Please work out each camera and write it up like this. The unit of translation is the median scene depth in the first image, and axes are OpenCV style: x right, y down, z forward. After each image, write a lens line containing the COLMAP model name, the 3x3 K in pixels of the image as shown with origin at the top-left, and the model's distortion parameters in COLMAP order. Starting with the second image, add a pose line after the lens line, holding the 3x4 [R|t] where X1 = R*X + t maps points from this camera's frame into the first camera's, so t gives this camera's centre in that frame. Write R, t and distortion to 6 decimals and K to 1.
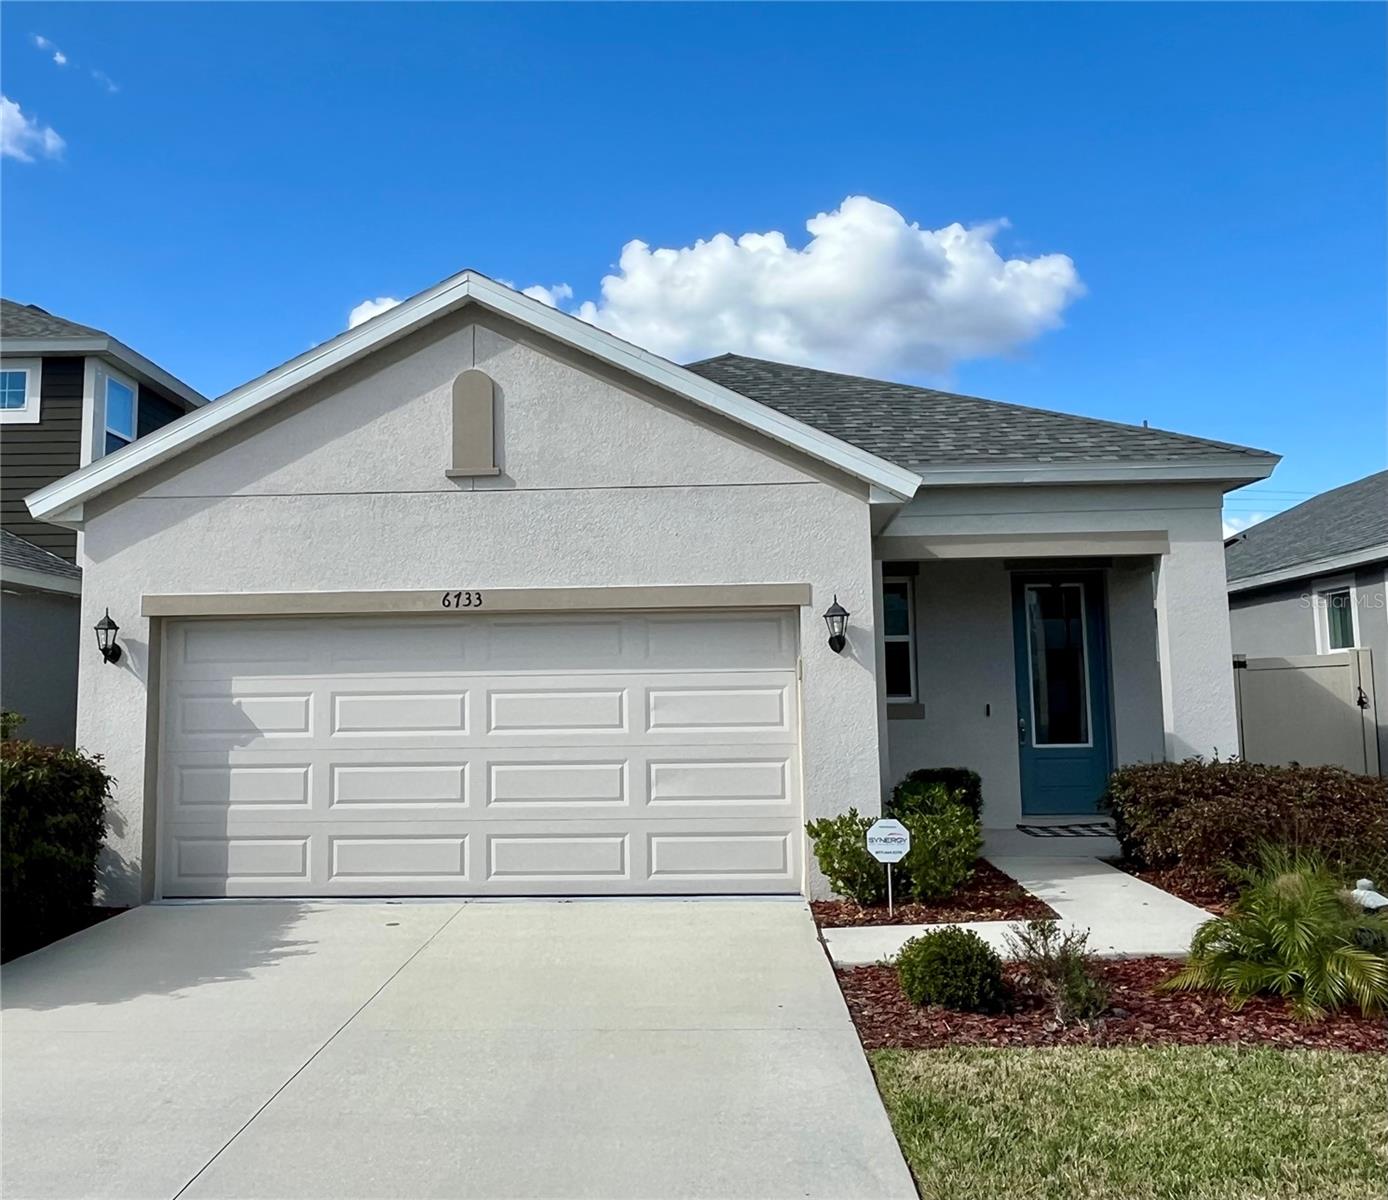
lens RADIAL K [[1131.9, 0, 693.4], [0, 1131.9, 578.2], [0, 0, 1]] dist [-0.000552, 0.005923]
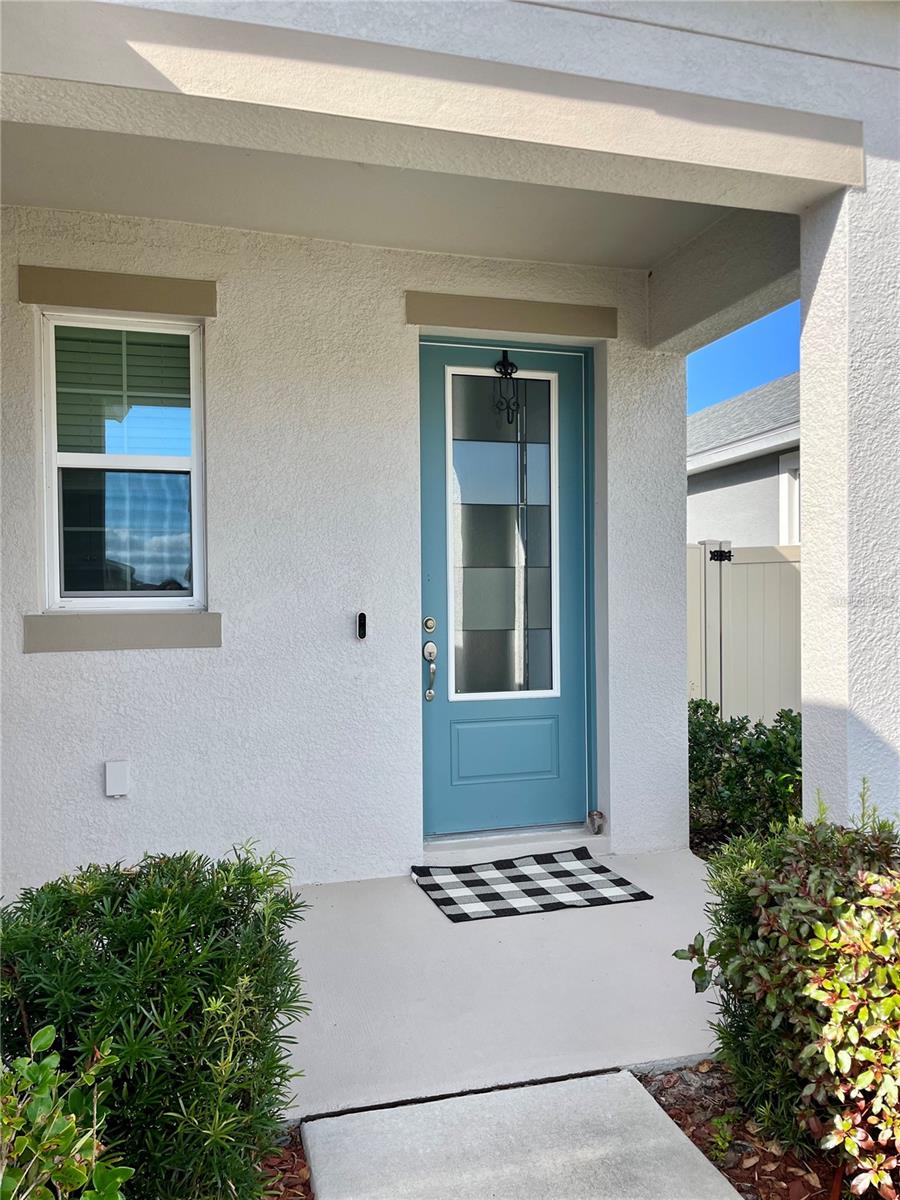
lens RADIAL K [[909.3, 0, 450.2], [0, 909.3, 601.3], [0, 0, 1]] dist [0.000393, -0.000101]
pose [[0.949253, 0.008122, 0.314409, 0.260621], [-0.041730, 0.994081, 0.100308, 0.099393], [-0.311733, -0.108338, 0.943973, 0.935768]]
